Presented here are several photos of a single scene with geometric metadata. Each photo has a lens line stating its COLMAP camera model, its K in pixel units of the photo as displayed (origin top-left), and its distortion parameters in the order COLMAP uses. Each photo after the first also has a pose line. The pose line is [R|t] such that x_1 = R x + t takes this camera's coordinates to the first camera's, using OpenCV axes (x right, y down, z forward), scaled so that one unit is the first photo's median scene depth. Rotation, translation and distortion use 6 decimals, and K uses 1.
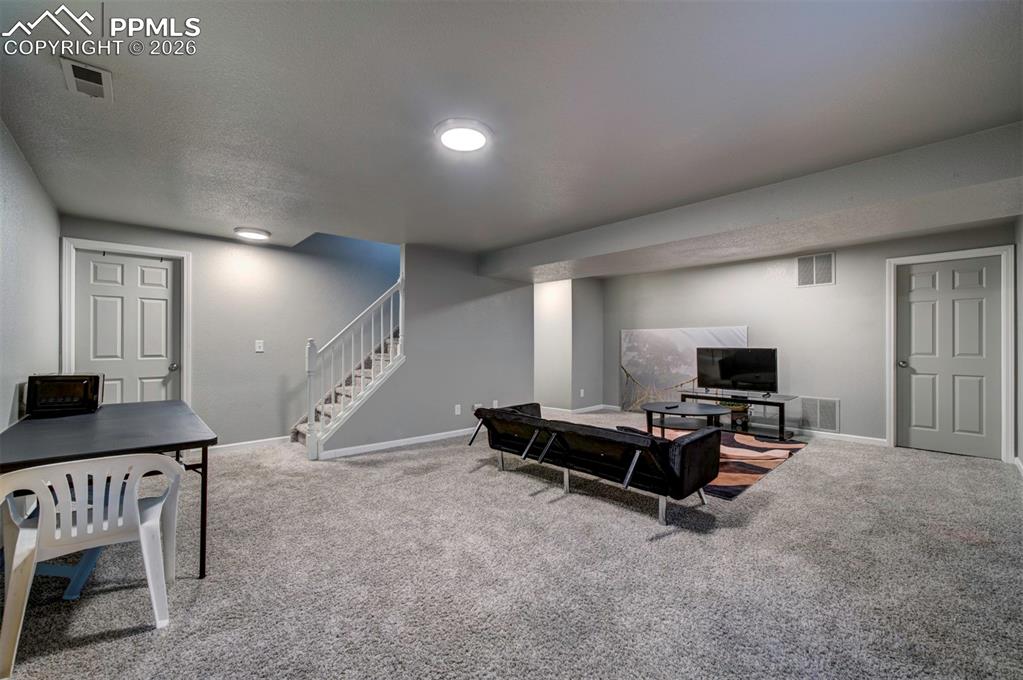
lens RADIAL K [[409.1, 0, 505.7], [0, 409.1, 339.2], [0, 0, 1]] dist [0.000092, -0.000010]
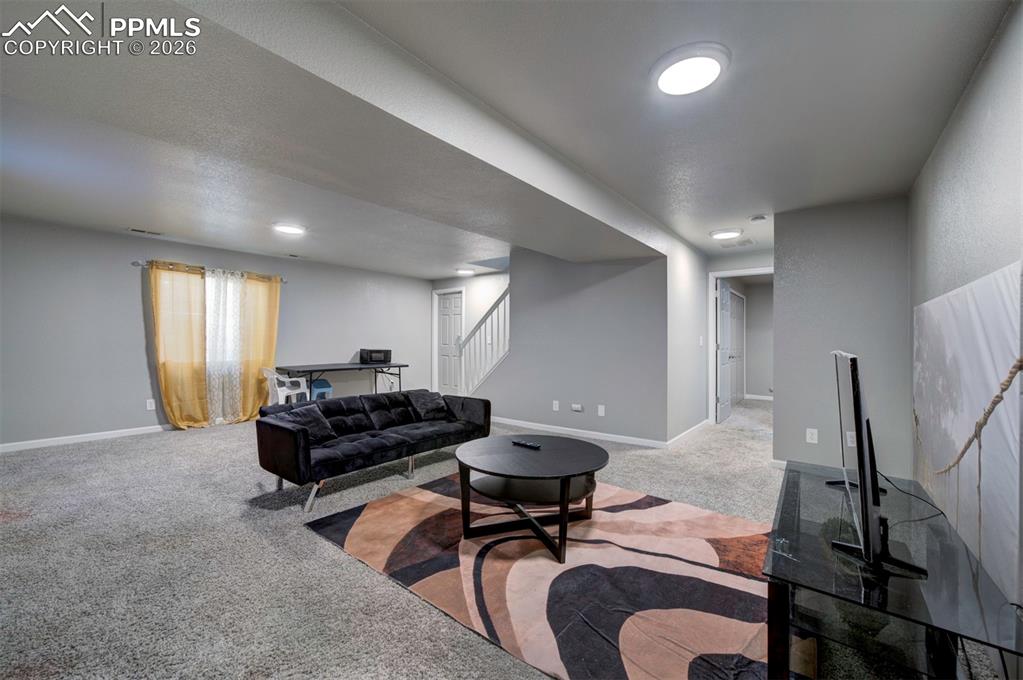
lens RADIAL K [[409.1, 0, 505.2], [0, 409.1, 339.0], [0, 0, 1]] dist [0.000092, -0.000010]
pose [[0.134094, -0.003576, -0.990962, 1.173927], [0.000826, 0.999994, -0.003497, 0.026903], [0.990968, -0.000349, 0.134096, 1.076612]]
